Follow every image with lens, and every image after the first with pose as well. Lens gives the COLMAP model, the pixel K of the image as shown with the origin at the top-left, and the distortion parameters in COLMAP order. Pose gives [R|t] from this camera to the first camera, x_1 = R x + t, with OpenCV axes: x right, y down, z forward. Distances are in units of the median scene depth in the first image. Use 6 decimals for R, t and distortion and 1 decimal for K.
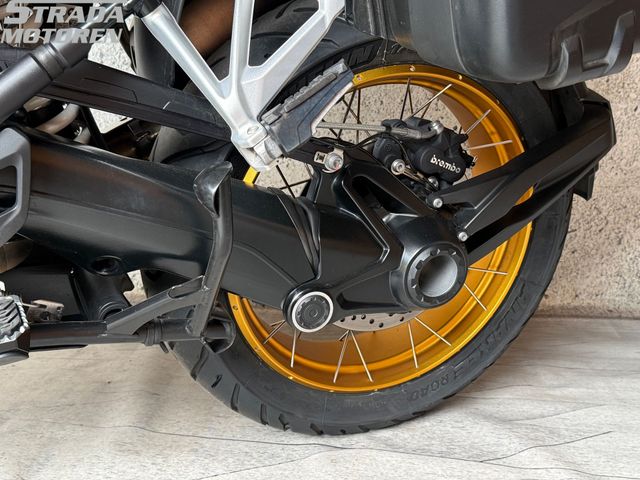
lens RADIAL K [[763.4, 0, 315.7], [0, 763.4, 241.0], [0, 0, 1]] dist [0.214633, -0.492023]
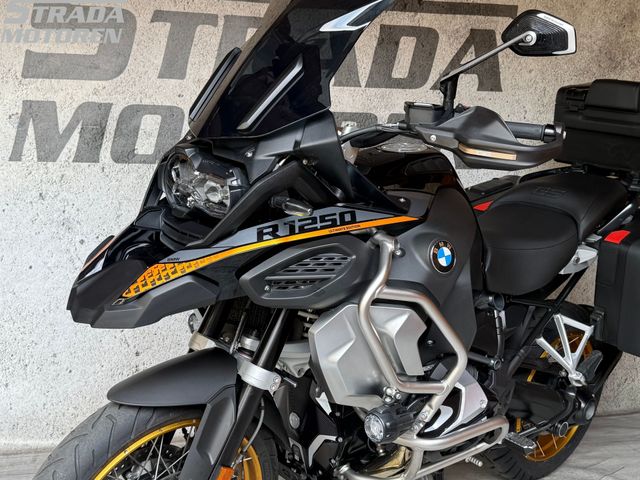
lens RADIAL K [[763.4, 0, 315.7], [0, 763.4, 241.0], [0, 0, 1]] dist [0.214633, -0.492023]
pose [[0.949016, -0.012131, 0.314993, -1.400814], [0.050671, 0.992136, -0.114453, -0.246912], [-0.311128, 0.124579, 0.942168, -1.180147]]
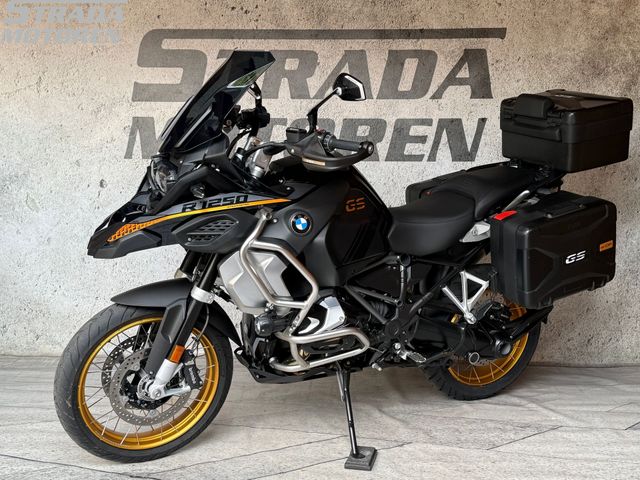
lens RADIAL K [[763.4, 0, 315.7], [0, 763.4, 241.0], [0, 0, 1]] dist [0.214633, -0.492023]
pose [[0.998972, 0.004138, 0.045150, -0.765053], [0.000292, 0.995219, -0.097663, -0.087198], [-0.045338, 0.097576, 0.994195, -2.232982]]
